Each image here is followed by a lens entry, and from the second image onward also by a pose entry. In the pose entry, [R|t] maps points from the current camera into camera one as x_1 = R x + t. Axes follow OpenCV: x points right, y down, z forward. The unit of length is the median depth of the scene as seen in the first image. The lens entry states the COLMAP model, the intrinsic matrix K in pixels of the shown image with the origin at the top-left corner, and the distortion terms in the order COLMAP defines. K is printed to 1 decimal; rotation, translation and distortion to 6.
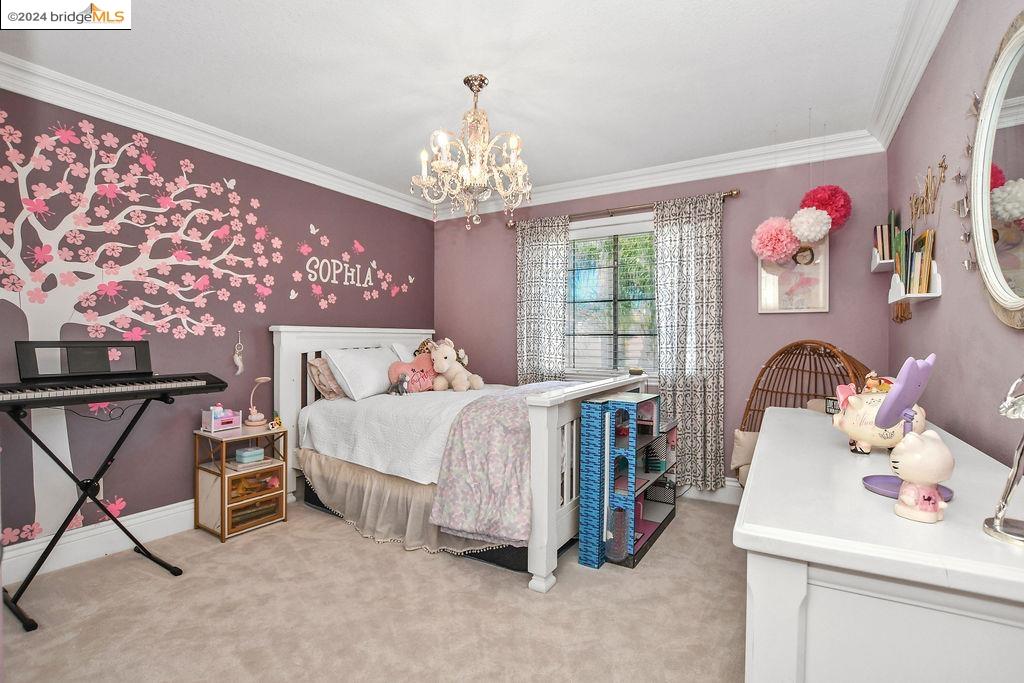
lens RADIAL K [[478.7, 0, 510.1], [0, 478.7, 350.1], [0, 0, 1]] dist [-0.031302, 0.001682]
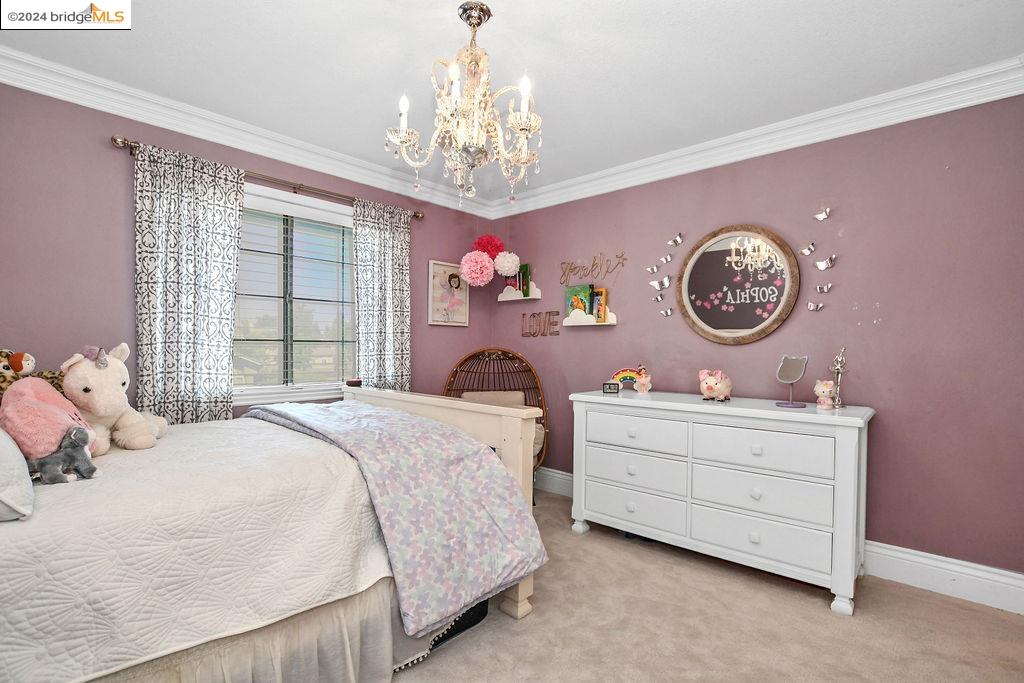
lens RADIAL K [[478.7, 0, 510.1], [0, 478.7, 350.1], [0, 0, 1]] dist [-0.031302, 0.001682]
pose [[0.233022, 0.007255, 0.972445, -0.601875], [0.016461, 0.999799, -0.011403, -0.000008], [-0.972332, 0.018665, 0.232855, 0.580289]]
